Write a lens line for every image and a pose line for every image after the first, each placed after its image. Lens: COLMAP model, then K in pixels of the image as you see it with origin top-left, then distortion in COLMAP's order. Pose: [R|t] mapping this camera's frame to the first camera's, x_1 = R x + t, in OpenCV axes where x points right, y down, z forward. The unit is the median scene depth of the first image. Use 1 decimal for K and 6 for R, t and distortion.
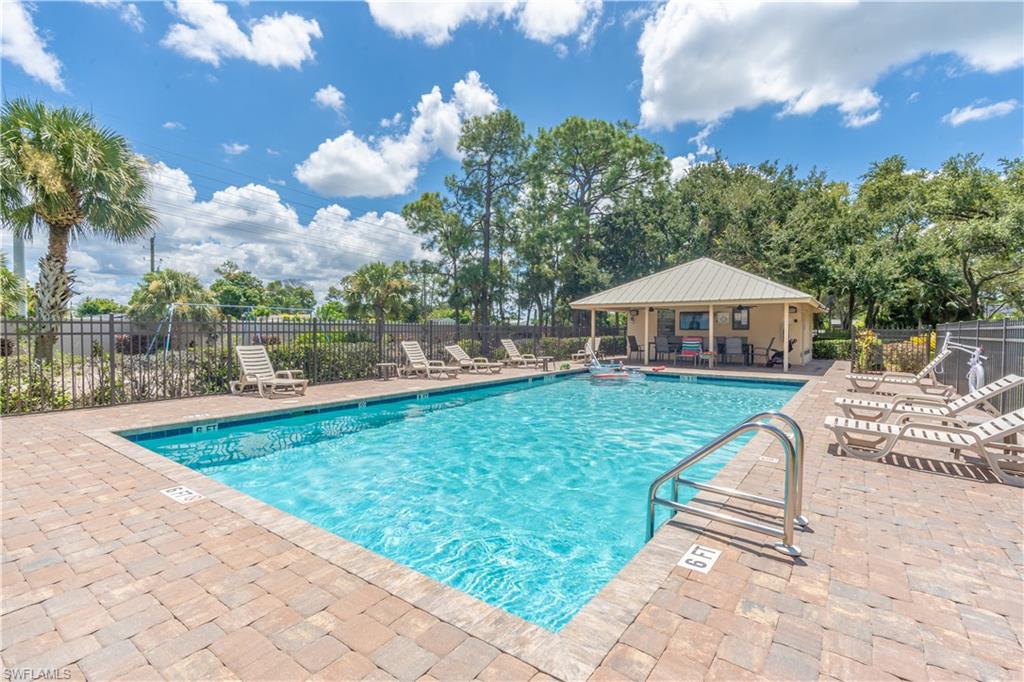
lens RADIAL K [[465.1, 0, 518.4], [0, 465.1, 337.4], [0, 0, 1]] dist [-0.004653, 0.000231]
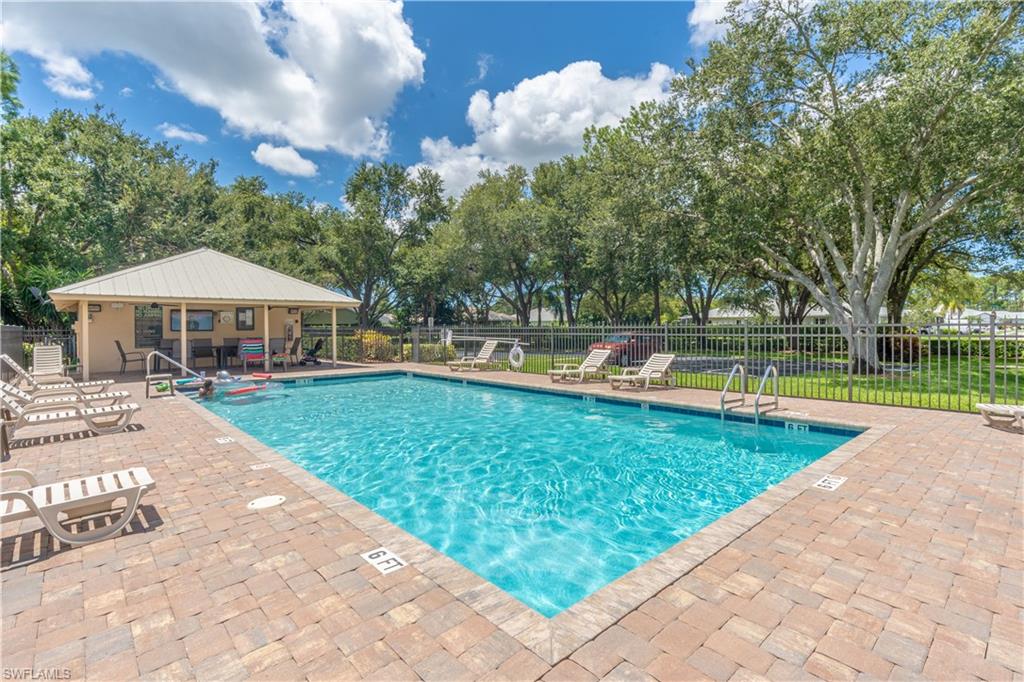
lens RADIAL K [[465.1, 0, 518.4], [0, 465.1, 337.4], [0, 0, 1]] dist [-0.004653, 0.000231]
pose [[0.246198, -0.025401, 0.968887, -0.421071], [0.025615, 0.999478, 0.019694, -0.009923], [-0.968881, 0.019969, 0.246720, 0.308058]]
